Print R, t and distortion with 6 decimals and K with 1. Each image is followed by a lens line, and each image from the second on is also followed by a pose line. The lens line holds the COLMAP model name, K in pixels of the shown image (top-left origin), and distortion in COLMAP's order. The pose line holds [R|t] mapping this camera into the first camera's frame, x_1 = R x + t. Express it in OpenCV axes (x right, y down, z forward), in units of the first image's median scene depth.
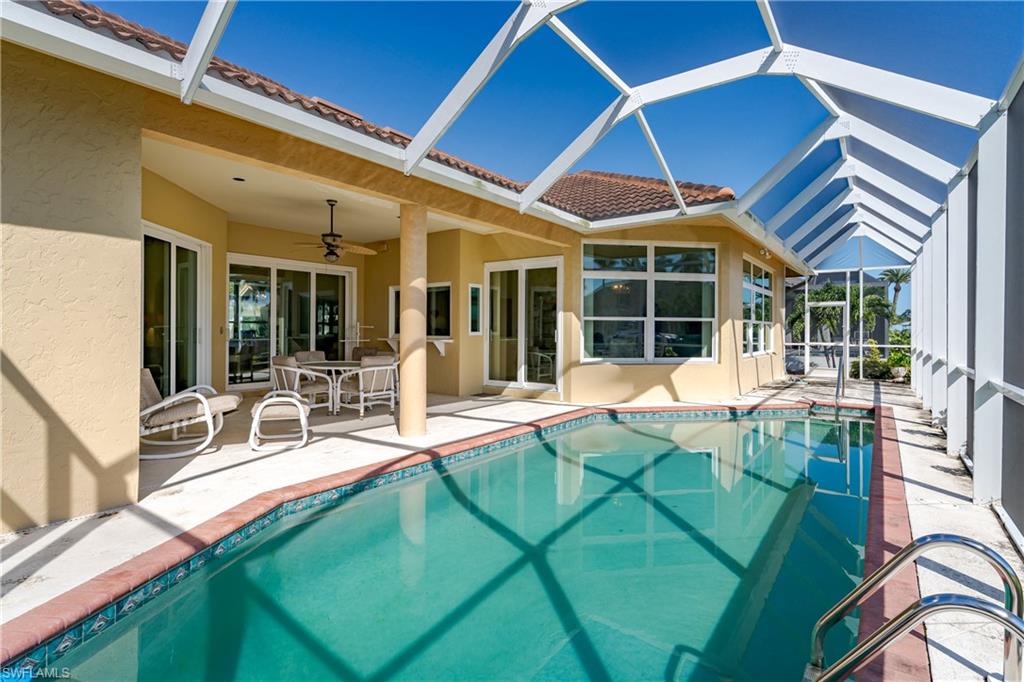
lens RADIAL K [[491.8, 0, 503.9], [0, 491.8, 332.8], [0, 0, 1]] dist [0.001655, 0.001474]
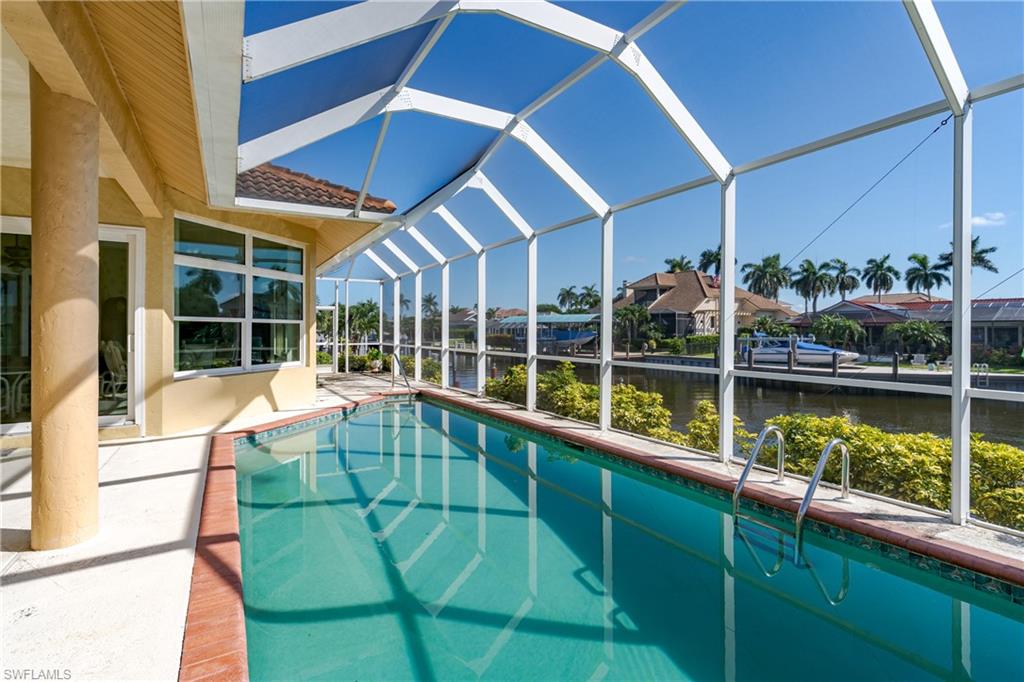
lens RADIAL K [[491.8, 0, 521.2], [0, 491.8, 333.5], [0, 0, 1]] dist [0.001655, 0.001474]
pose [[0.398883, -0.010935, 0.916937, -0.302258], [0.009149, 0.999927, 0.007945, -0.007538], [-0.916956, 0.005220, 0.398953, 0.221198]]
